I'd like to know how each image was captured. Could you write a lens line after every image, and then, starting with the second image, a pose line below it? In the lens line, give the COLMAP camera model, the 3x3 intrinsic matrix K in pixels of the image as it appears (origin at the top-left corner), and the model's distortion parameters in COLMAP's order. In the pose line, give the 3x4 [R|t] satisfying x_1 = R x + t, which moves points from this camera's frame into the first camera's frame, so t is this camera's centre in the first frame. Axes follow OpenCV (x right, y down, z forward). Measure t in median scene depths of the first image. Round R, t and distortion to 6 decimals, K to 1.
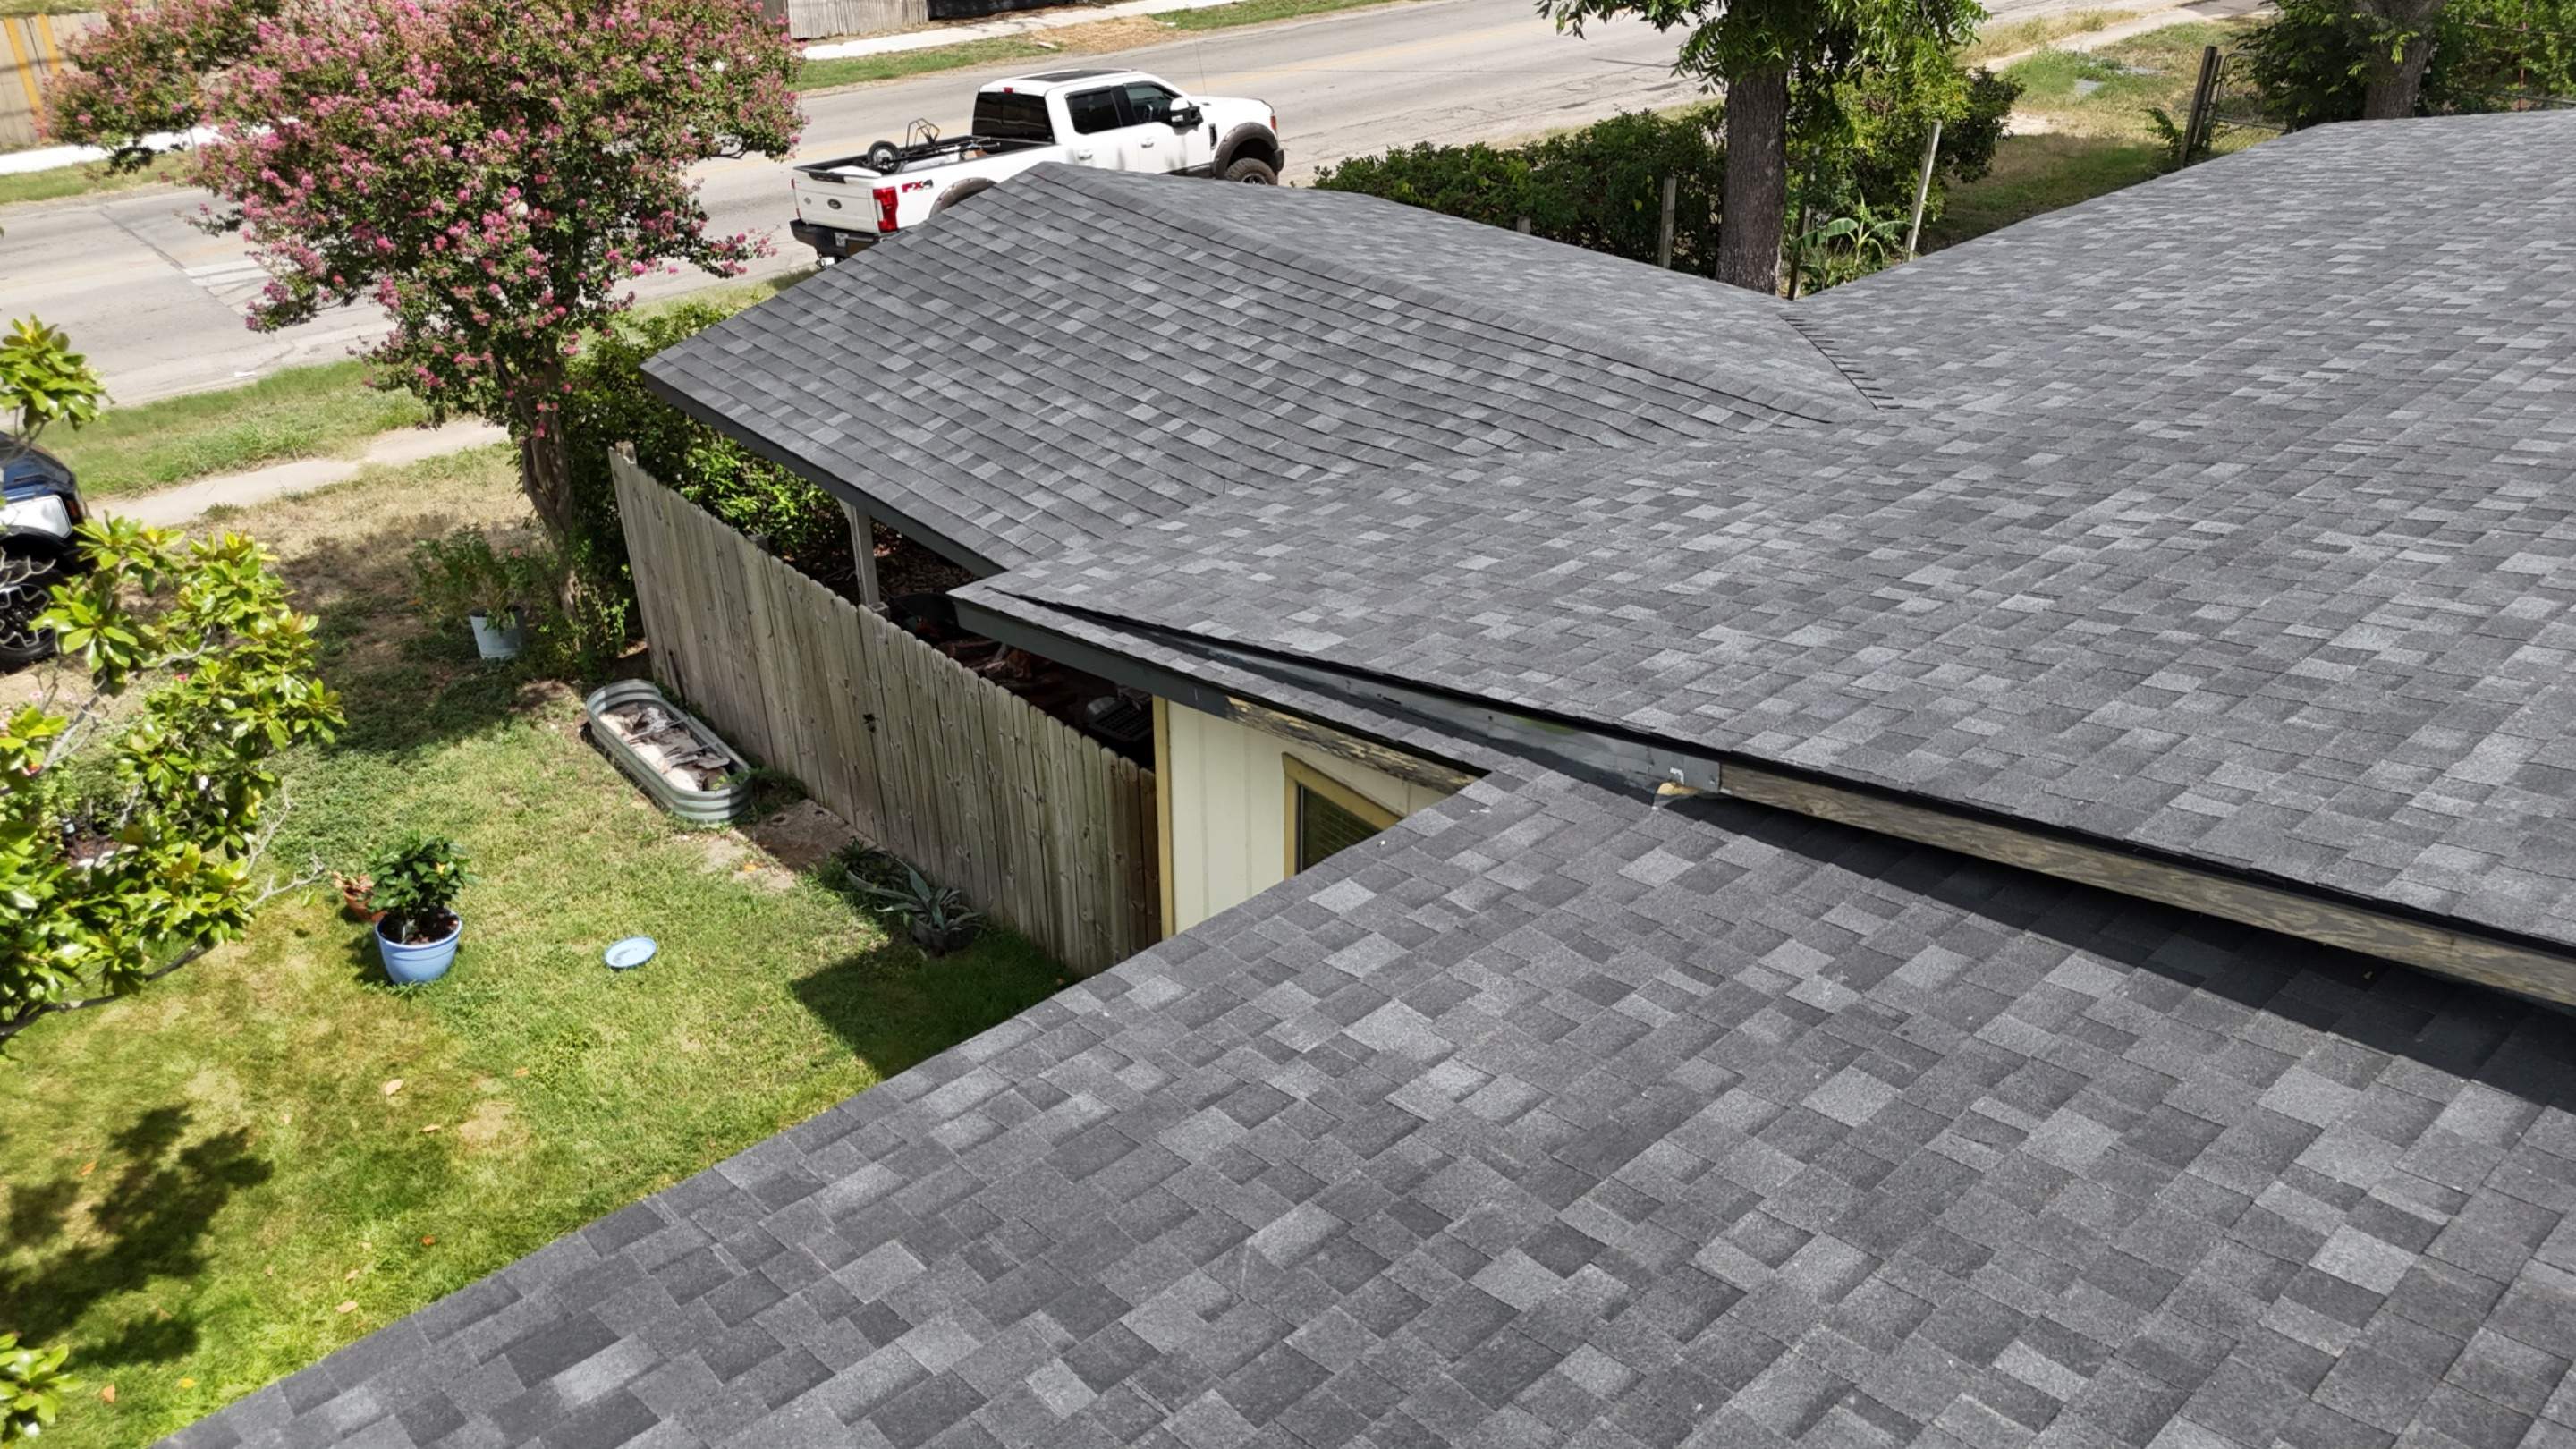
lens RADIAL K [[1899.4, 0, 1292.3], [0, 1899.4, 720.9], [0, 0, 1]] dist [0.076909, -0.075398]
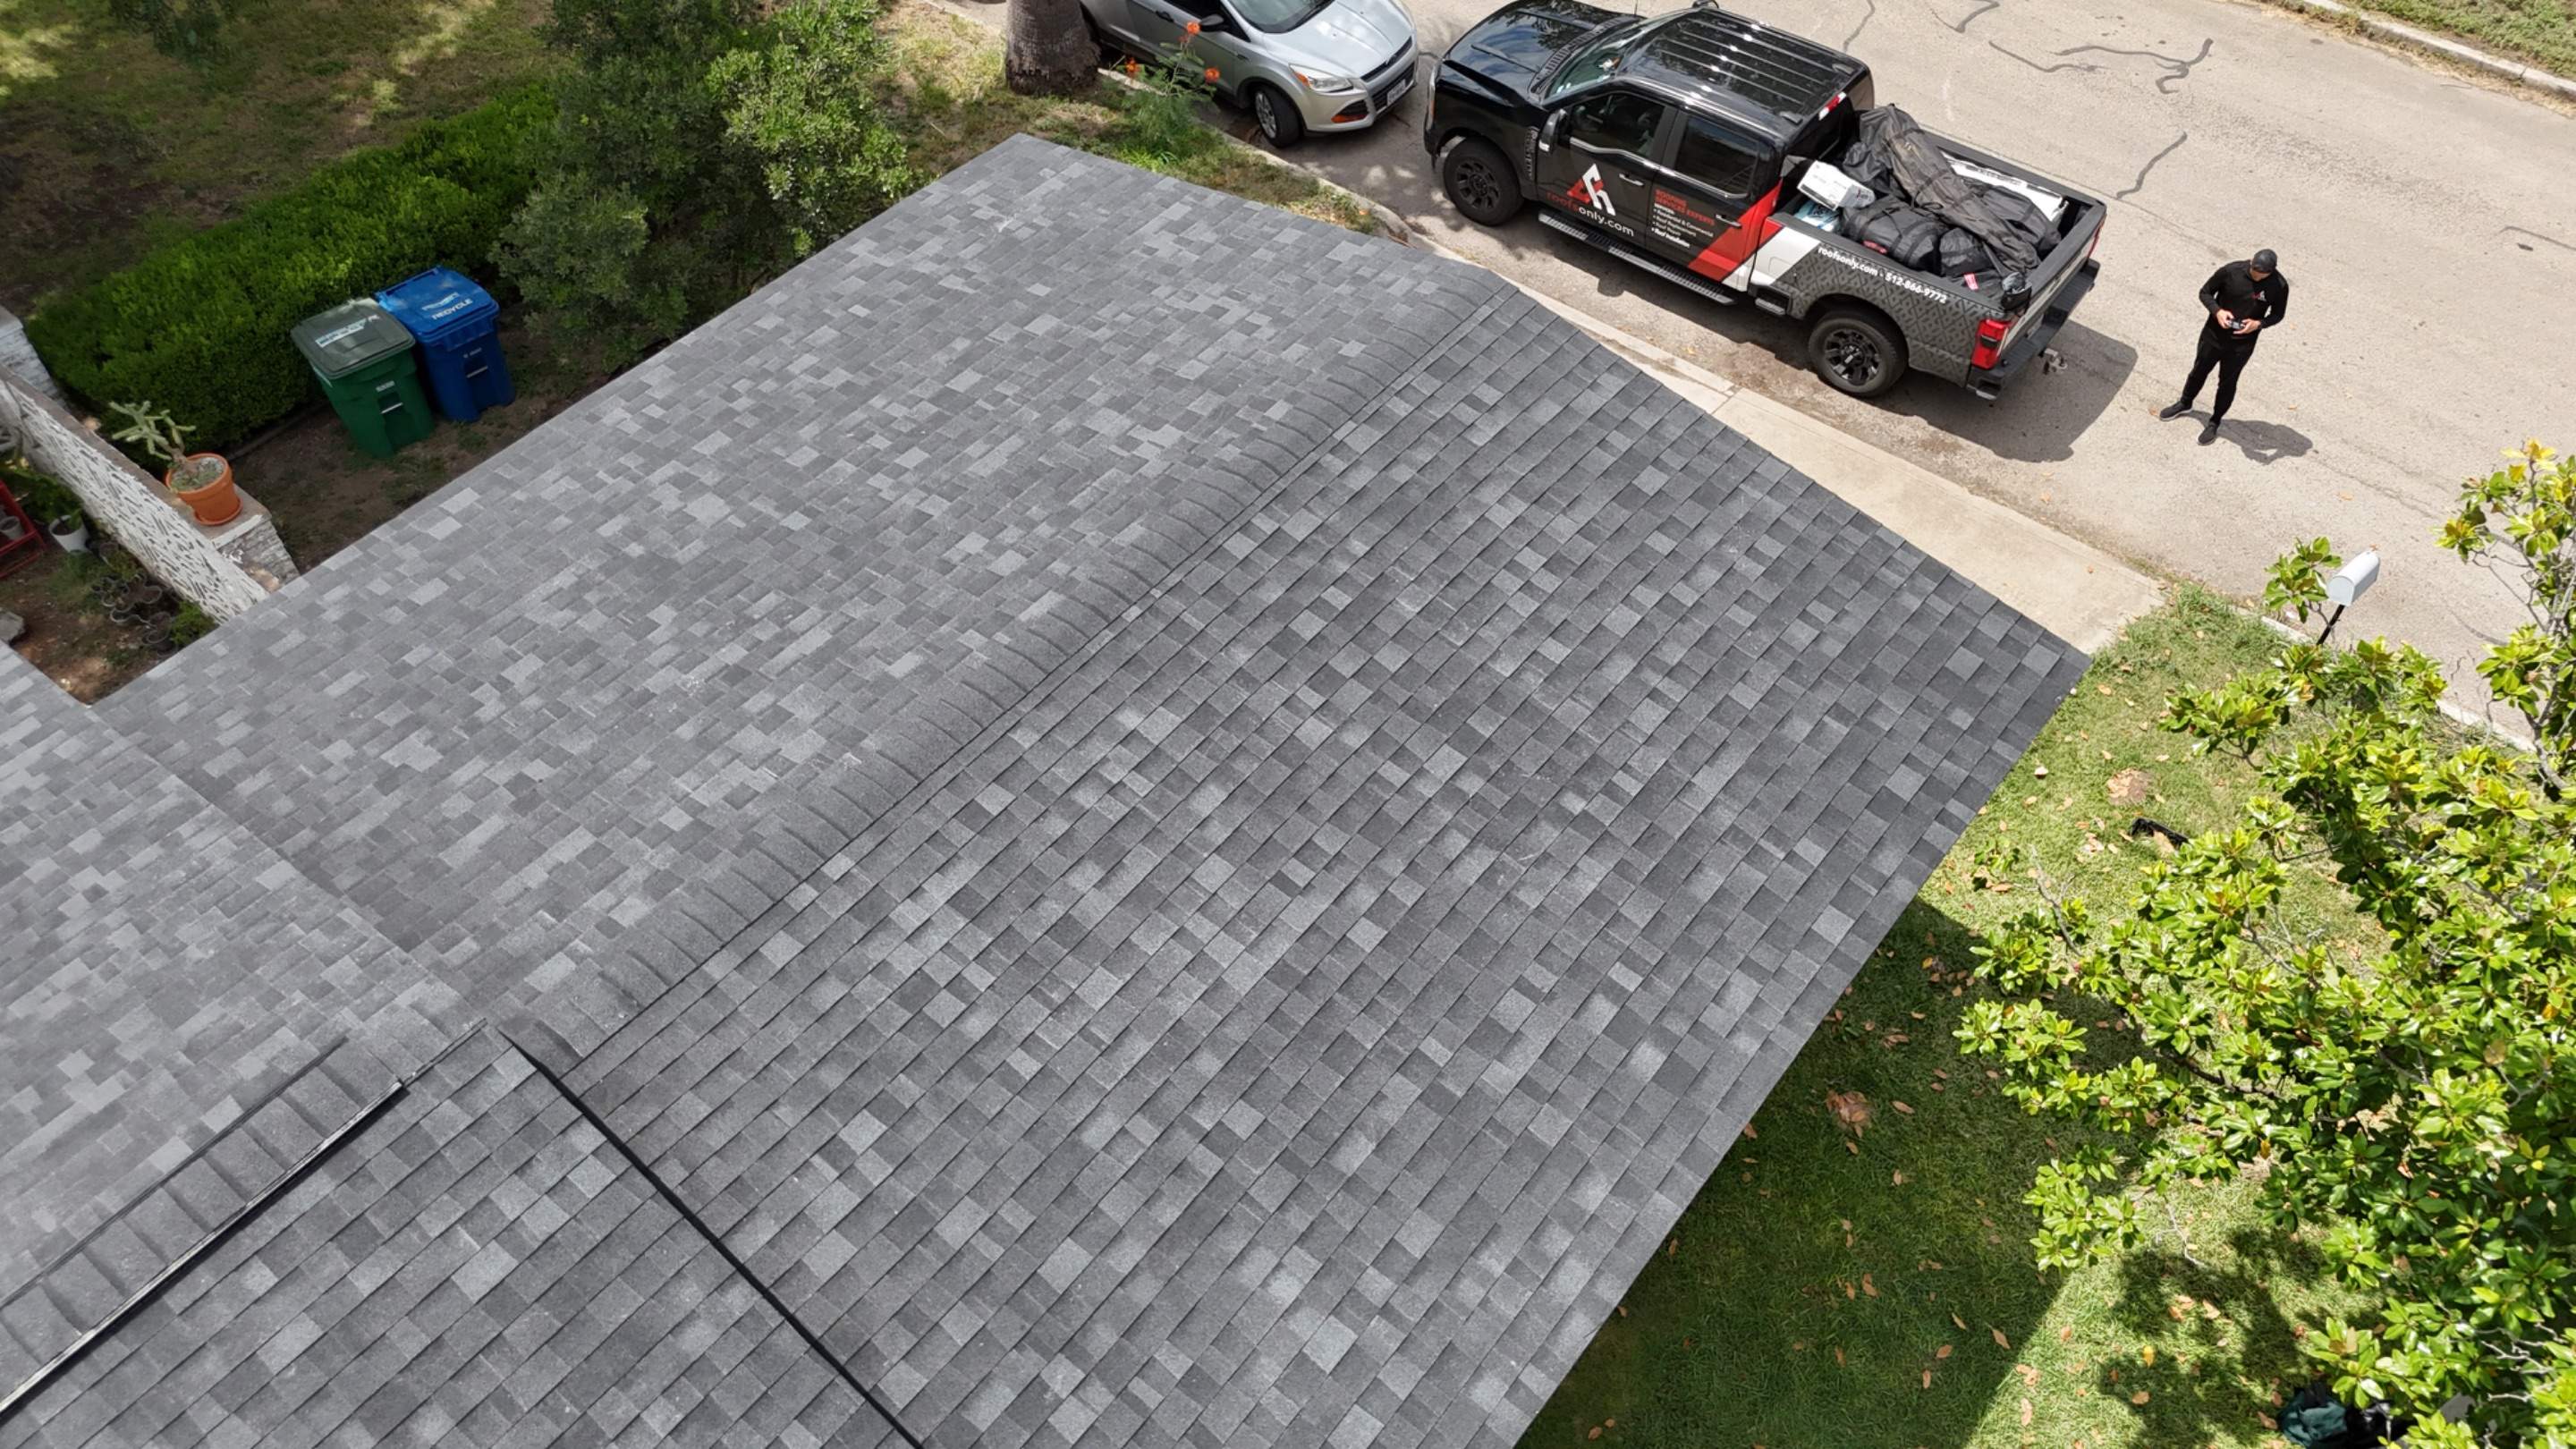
lens RADIAL K [[1899.4, 0, 1292.3], [0, 1899.4, 720.9], [0, 0, 1]] dist [0.076909, -0.075398]
pose [[-0.987341, 0.123908, -0.099023, 0.106916], [-0.075401, 0.182594, 0.980293, -0.920964], [0.139547, 0.975349, -0.170940, 0.459859]]
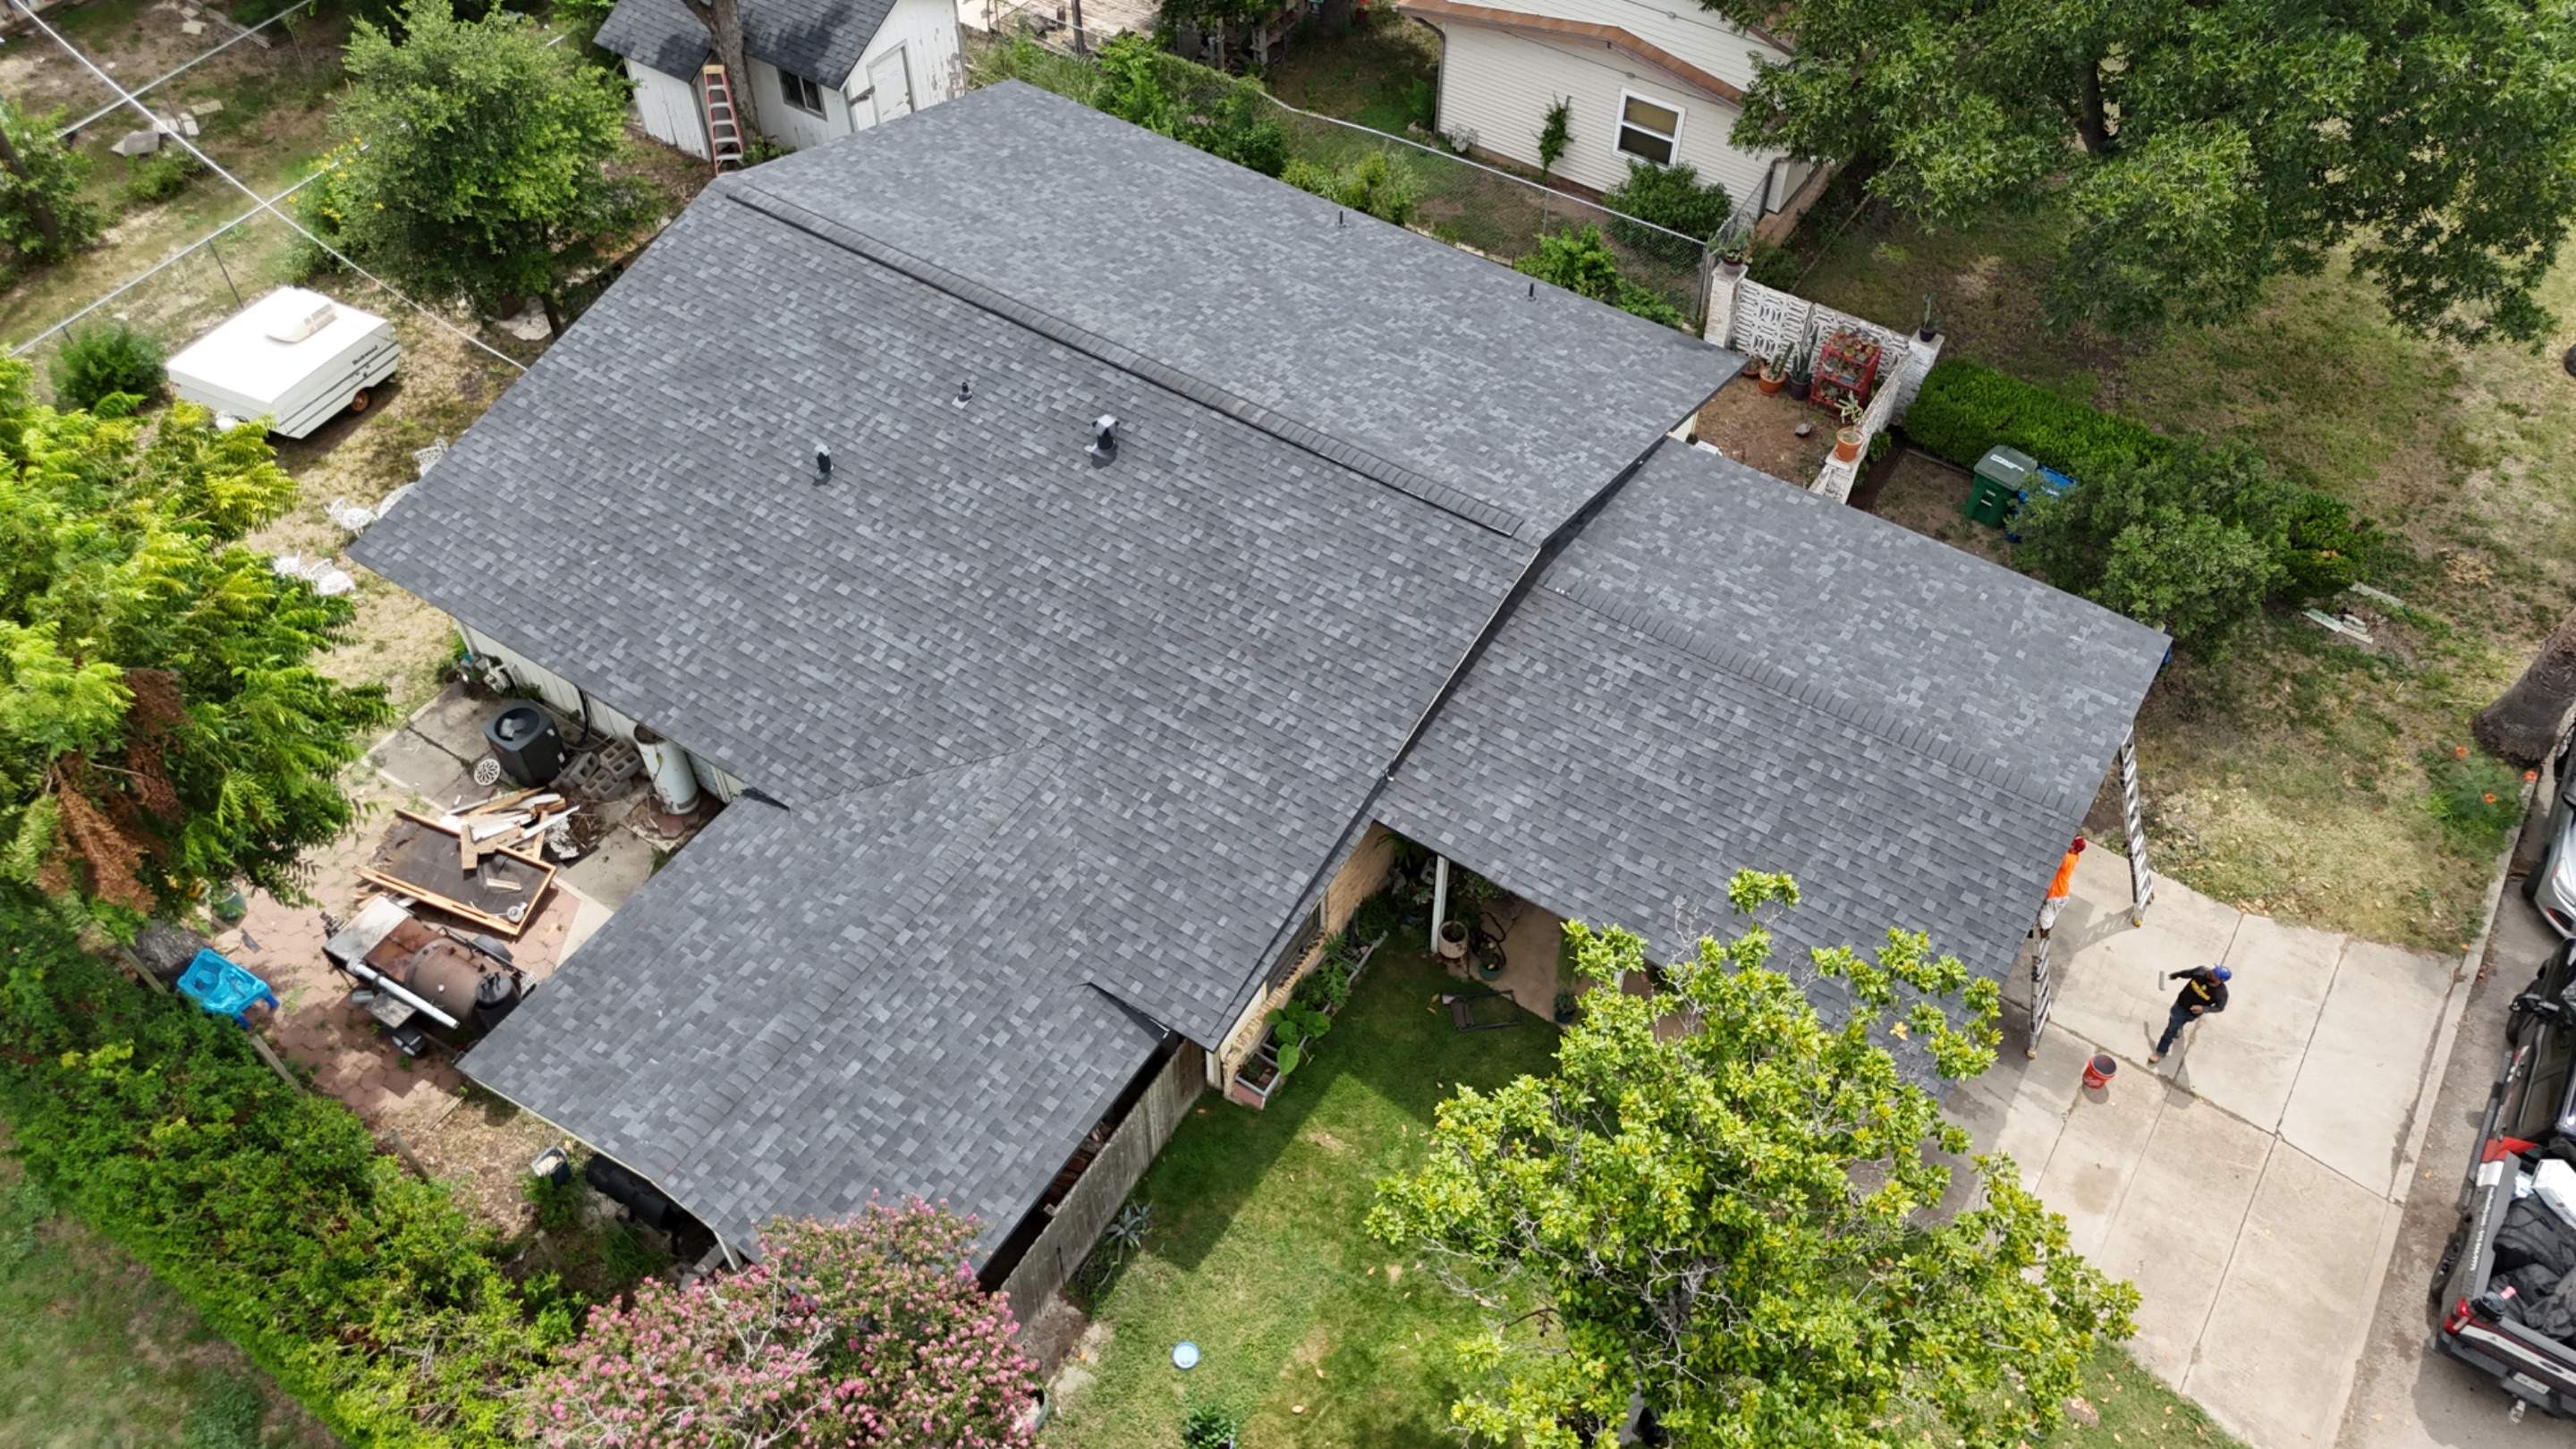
lens RADIAL K [[1879.8, 0, 1294.0], [0, 1879.8, 717.7], [0, 0, 1]] dist [0.176571, -0.462847]
pose [[-0.258111, -0.732113, 0.630388, -1.525801], [0.474056, 0.472572, 0.742931, -2.164926], [-0.841814, 0.490598, 0.225086, 0.172119]]
